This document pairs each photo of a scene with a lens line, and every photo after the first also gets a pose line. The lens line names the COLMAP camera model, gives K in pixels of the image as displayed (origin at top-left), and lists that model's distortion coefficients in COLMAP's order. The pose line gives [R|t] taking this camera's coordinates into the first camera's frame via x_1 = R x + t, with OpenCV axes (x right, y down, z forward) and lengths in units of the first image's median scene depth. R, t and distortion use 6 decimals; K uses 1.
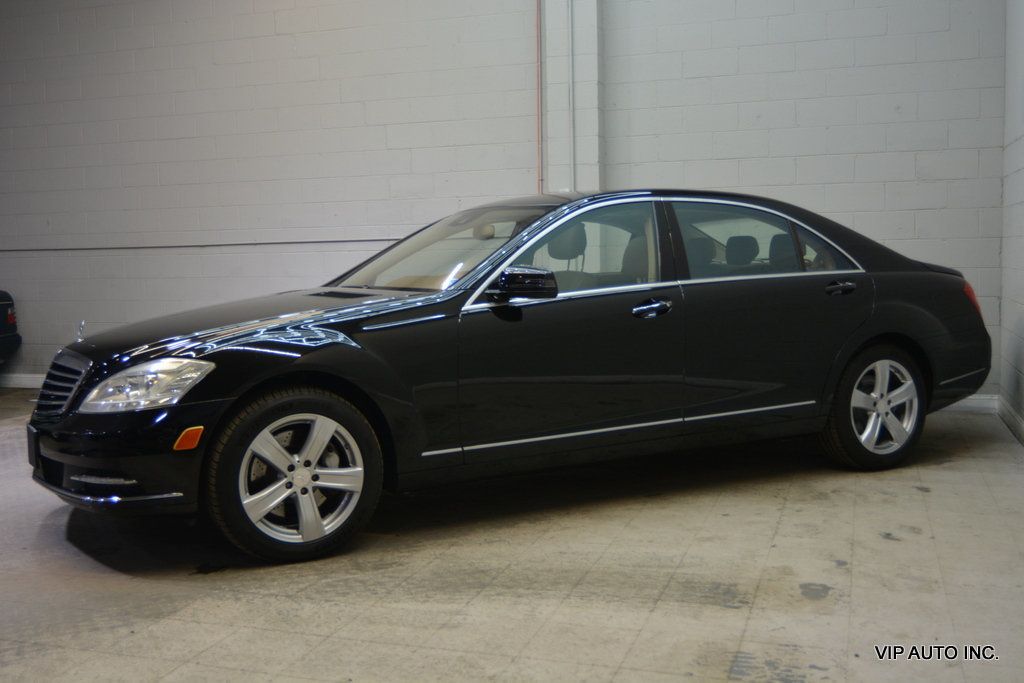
lens RADIAL K [[1163.3, 0, 507.1], [0, 1163.3, 343.3], [0, 0, 1]] dist [-0.046965, 0.000000]
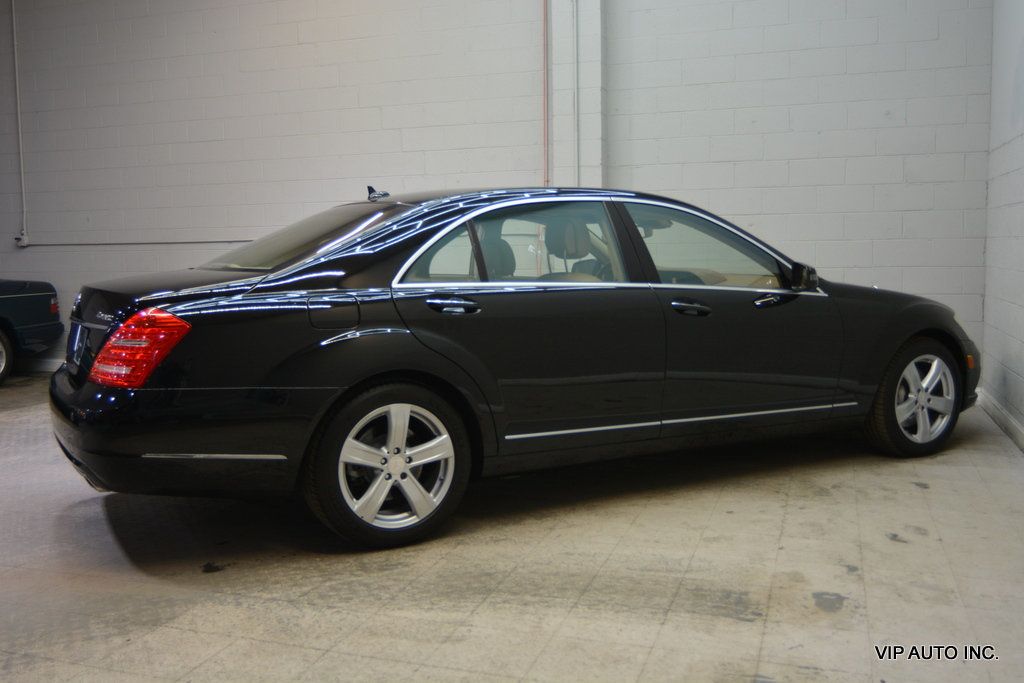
lens RADIAL K [[1047.3, 0, 515.7], [0, 1047.3, 346.7], [0, 0, 1]] dist [-0.036631, 0.000000]
pose [[0.999987, 0.004741, 0.001961, -0.000678], [-0.004771, 0.999865, 0.015707, -0.012318], [-0.001886, -0.015717, 0.999875, 0.120262]]
